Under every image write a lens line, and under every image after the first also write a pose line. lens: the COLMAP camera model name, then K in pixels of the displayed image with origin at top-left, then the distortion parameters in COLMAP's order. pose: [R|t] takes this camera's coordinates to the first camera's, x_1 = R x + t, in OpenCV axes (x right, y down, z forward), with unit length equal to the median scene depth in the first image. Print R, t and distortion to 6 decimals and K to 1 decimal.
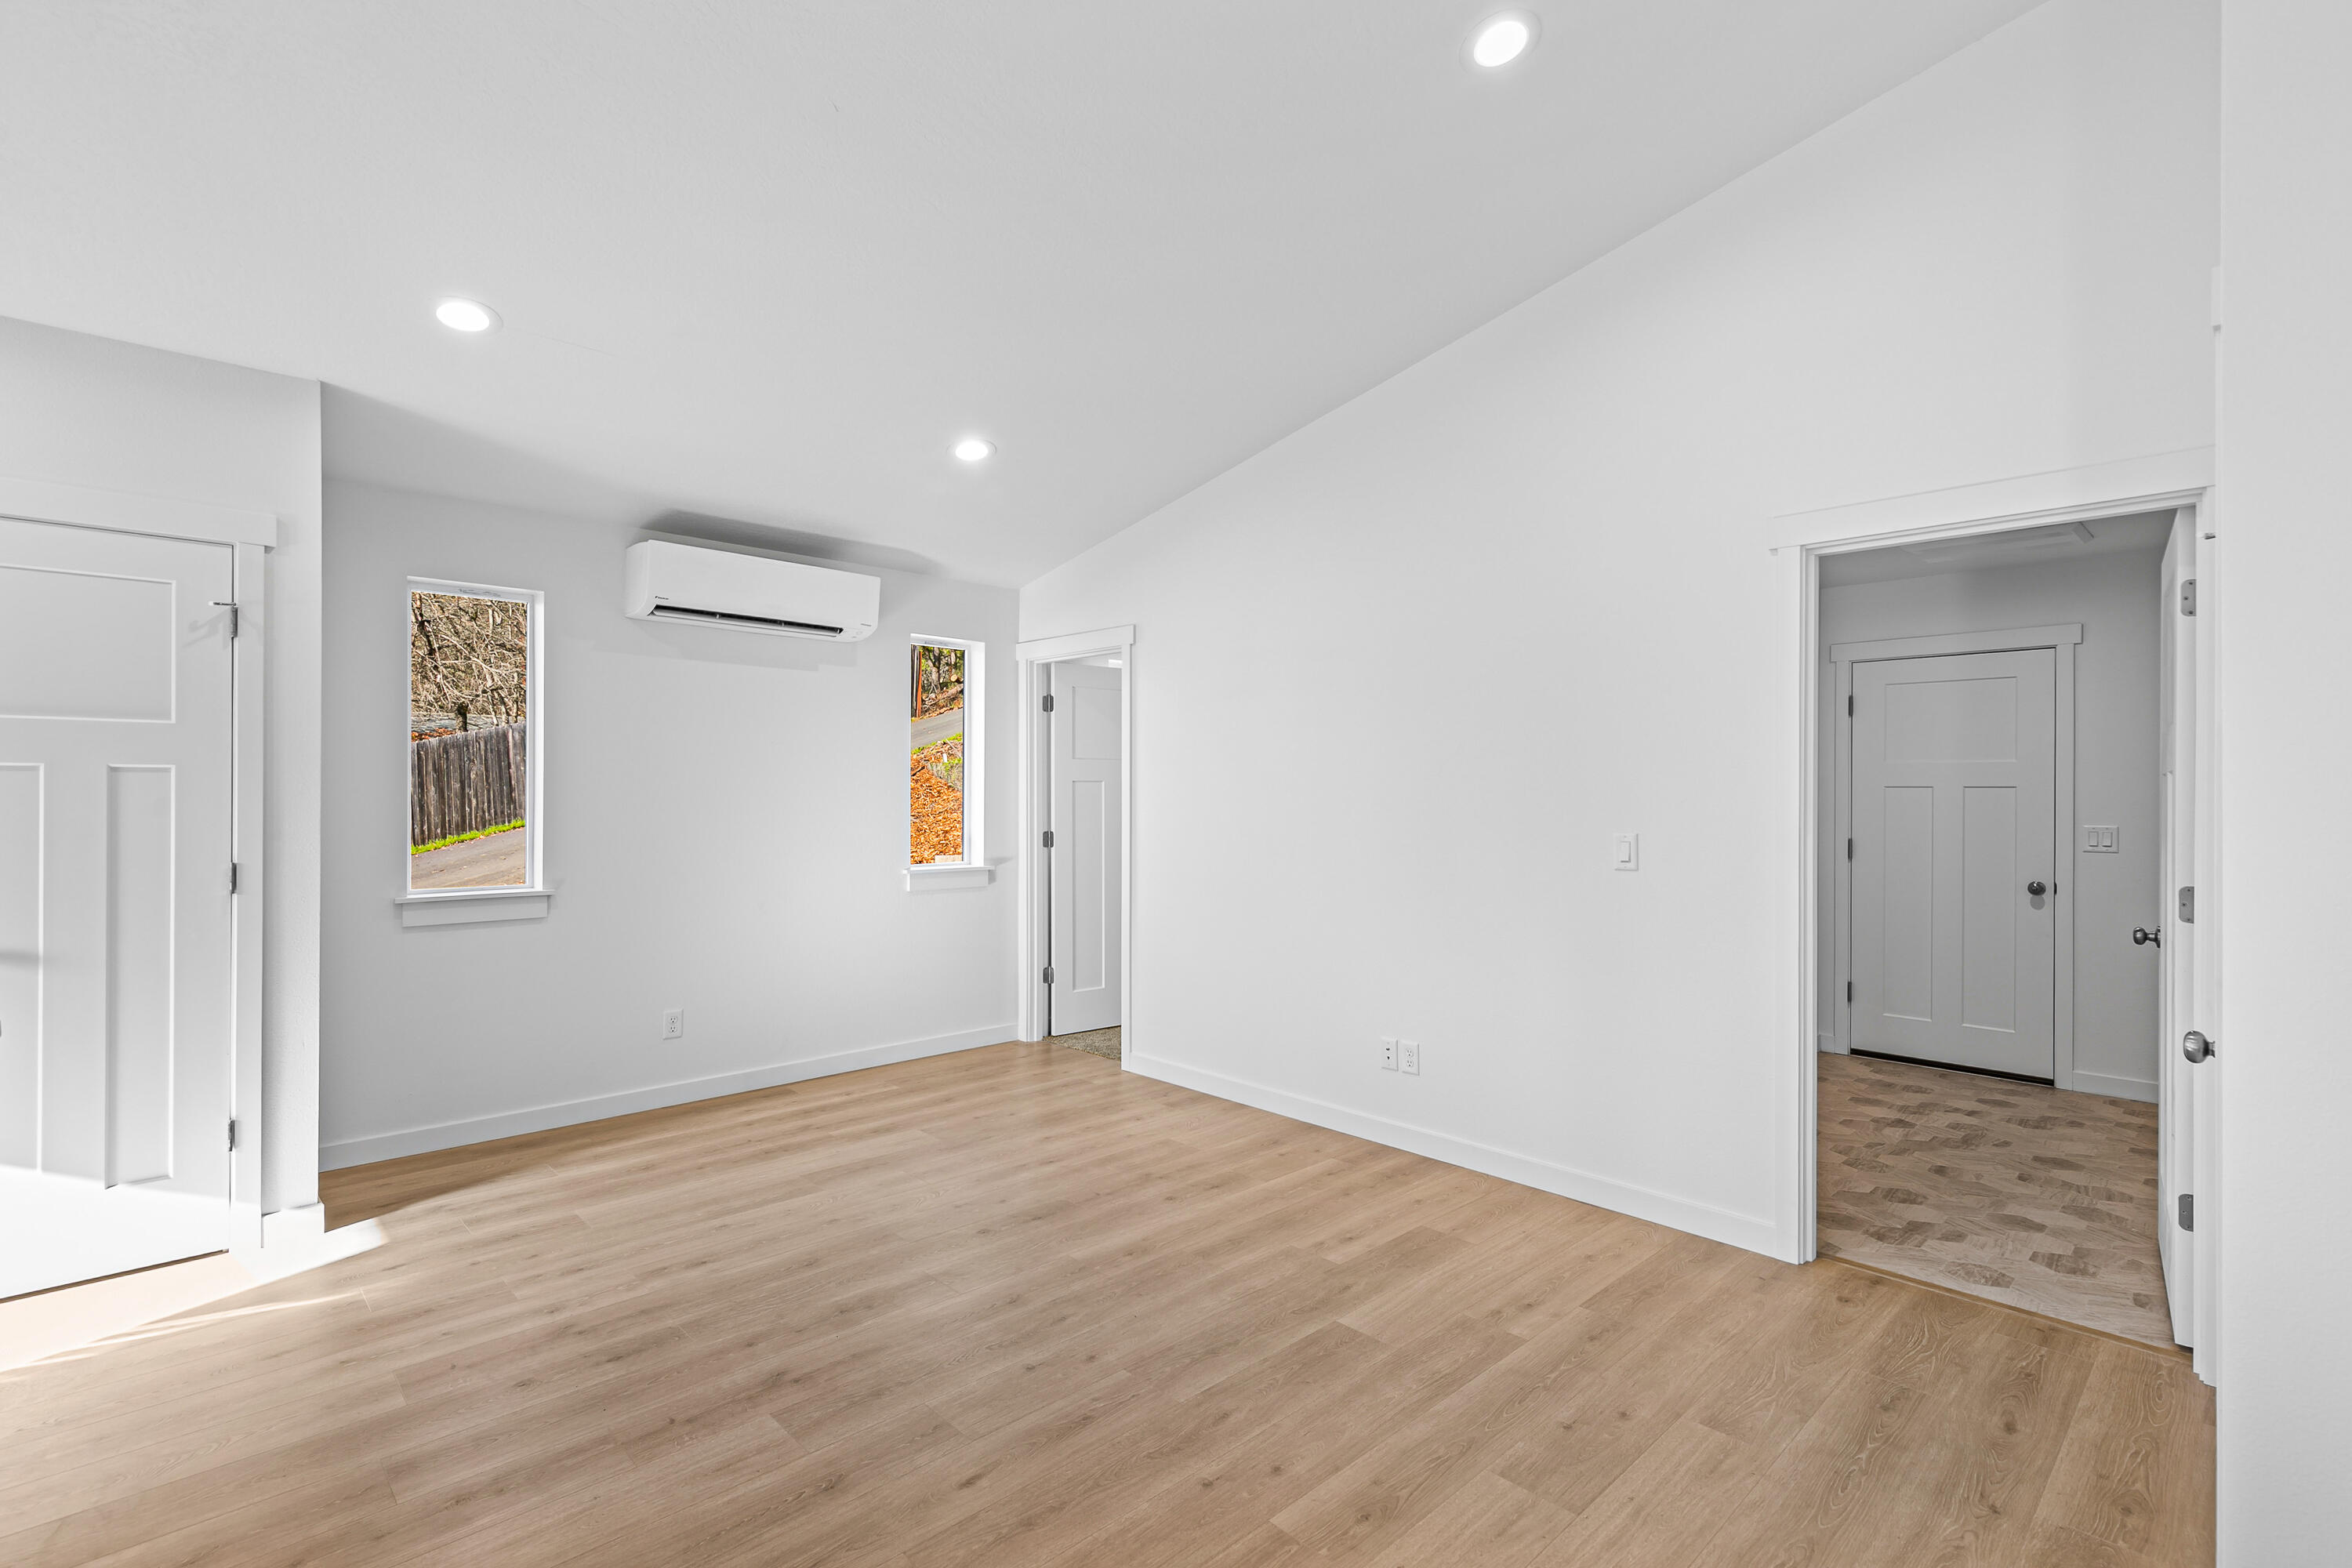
lens RADIAL K [[1065.3, 0, 1206.7], [0, 1065.3, 787.7], [0, 0, 1]] dist [0.001148, 0.000875]
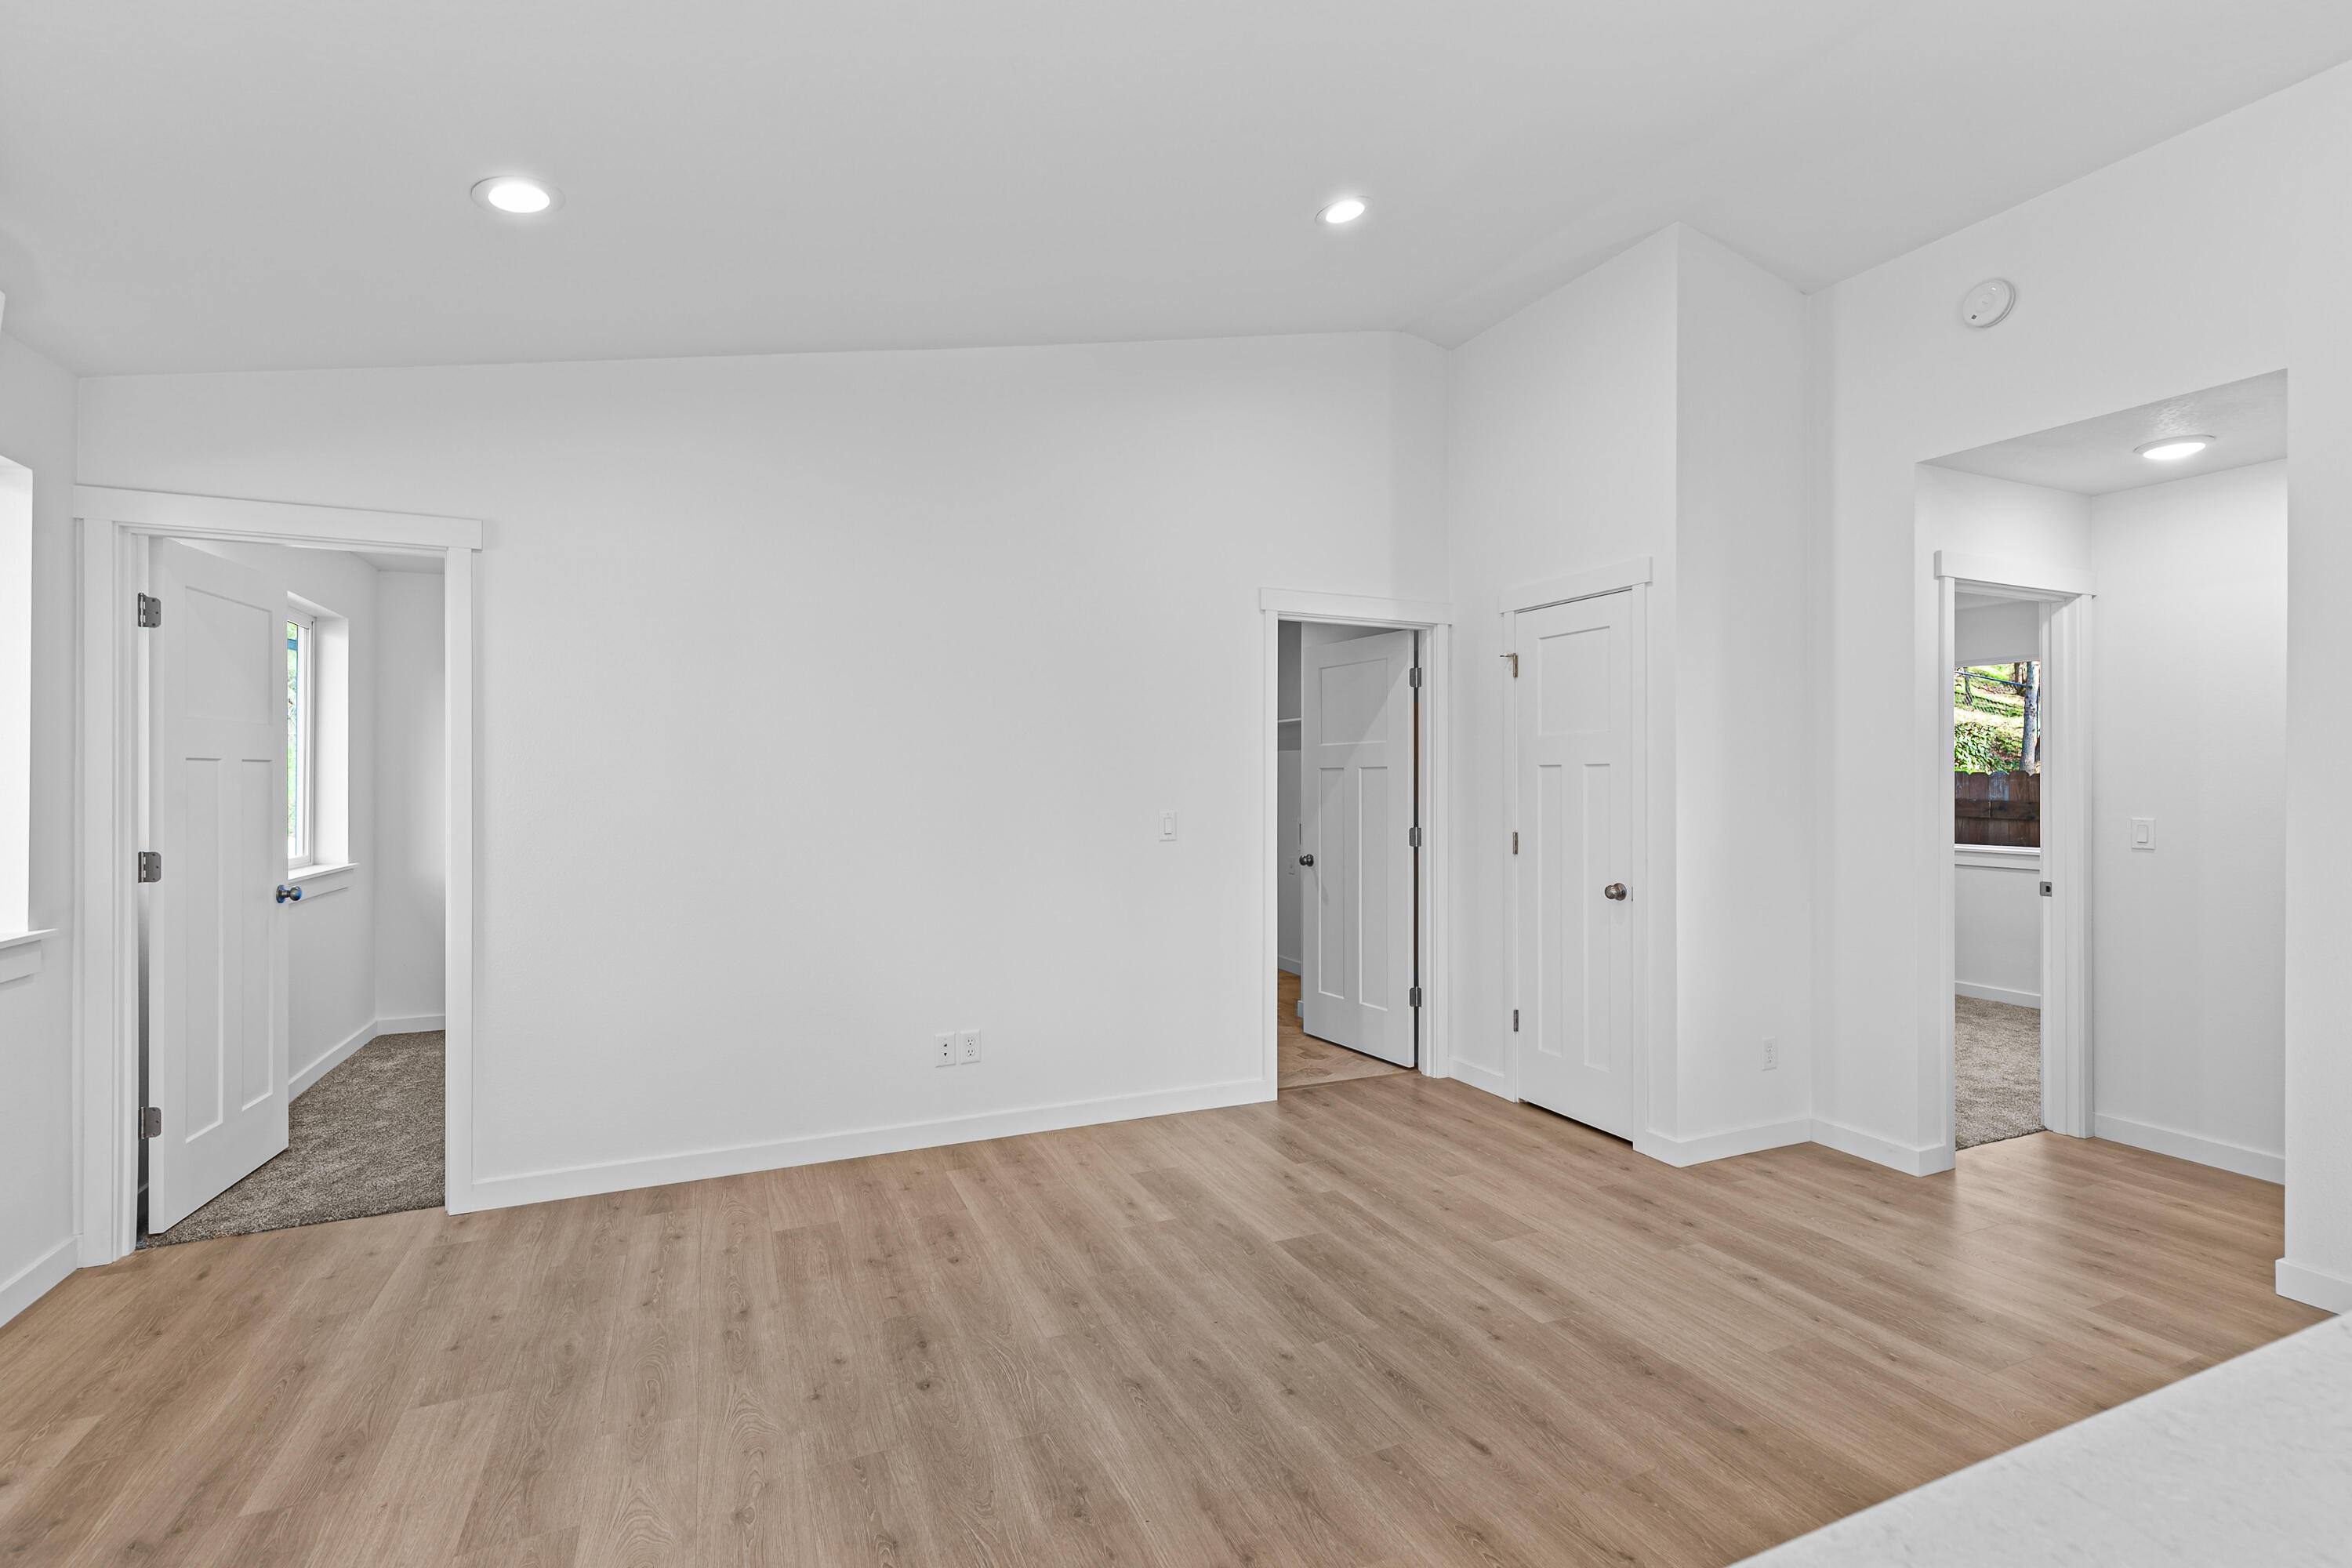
lens RADIAL K [[1094.0, 0, 1169.7], [0, 1094.0, 780.8], [0, 0, 1]] dist [0.003352, 0.000398]
pose [[0.353101, -0.008338, 0.935548, -0.725767], [-0.000036, 0.999960, 0.008925, 0.001506], [-0.935585, -0.003185, 0.353086, 0.506195]]
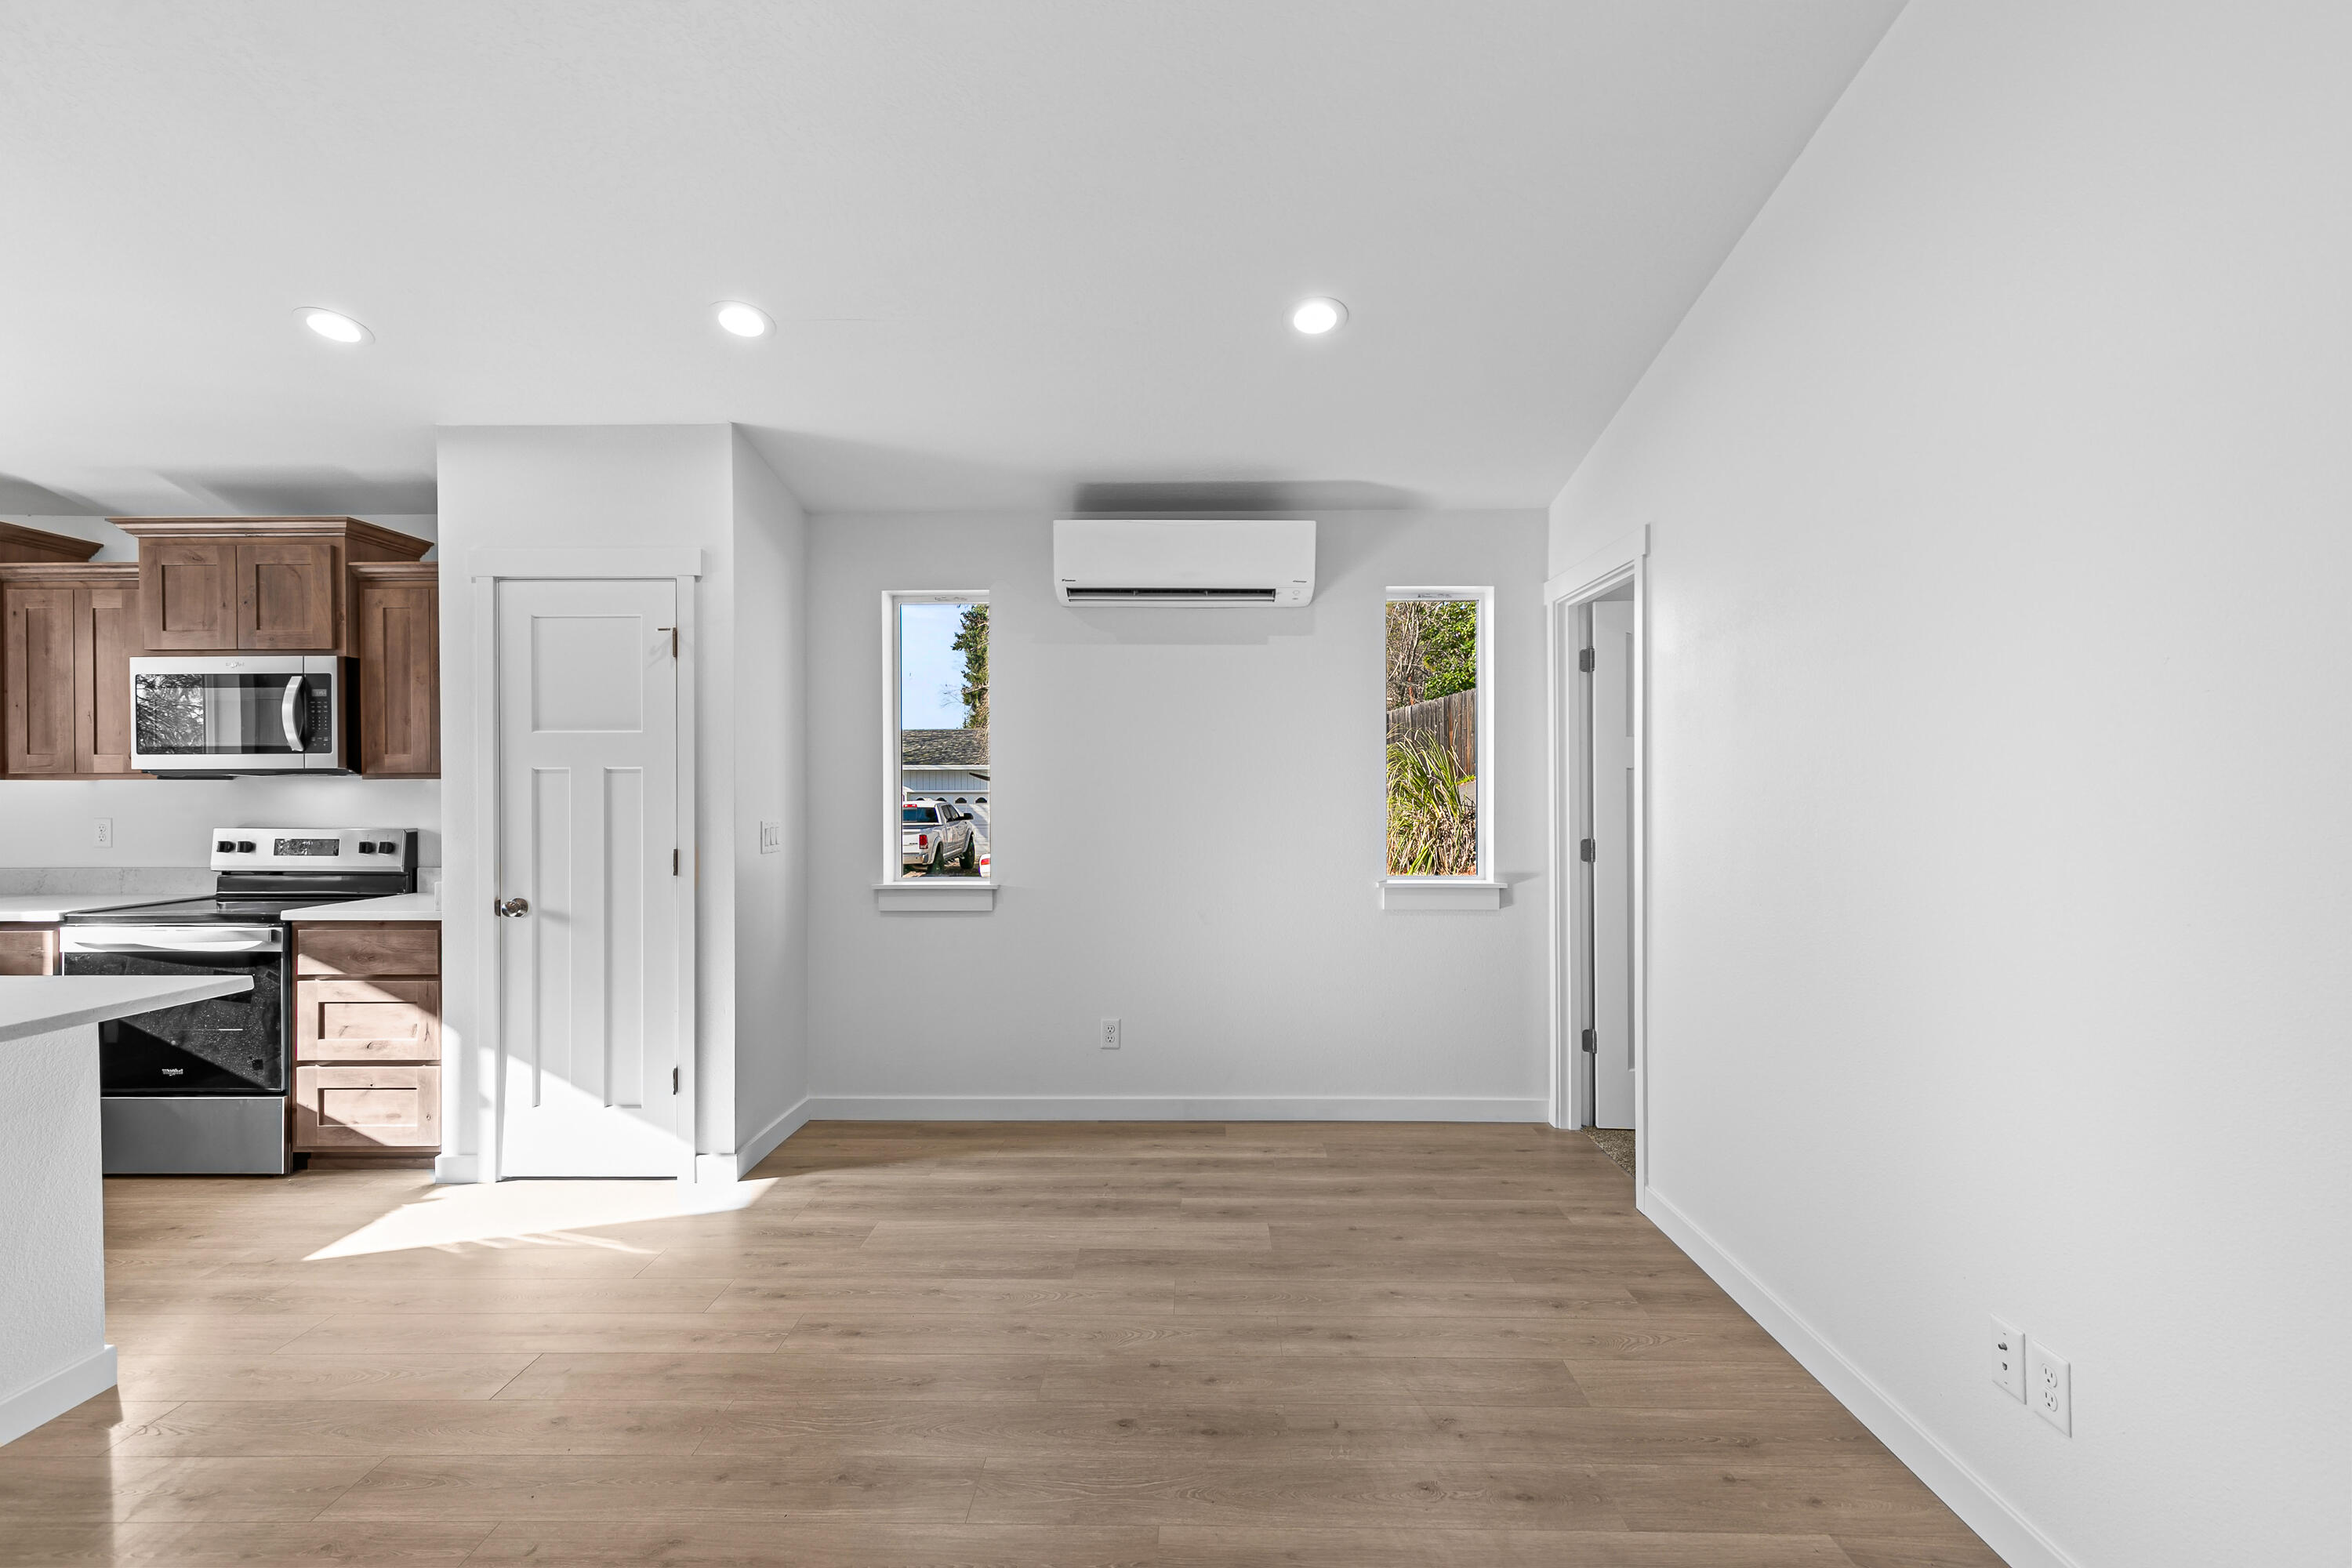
lens RADIAL K [[1065.3, 0, 1206.7], [0, 1065.3, 787.7], [0, 0, 1]] dist [0.001148, 0.000875]
pose [[0.706856, -0.006929, -0.707324, 0.271158], [0.008847, 0.999960, -0.000955, 0.007740], [0.707302, -0.005582, 0.706889, 0.479827]]
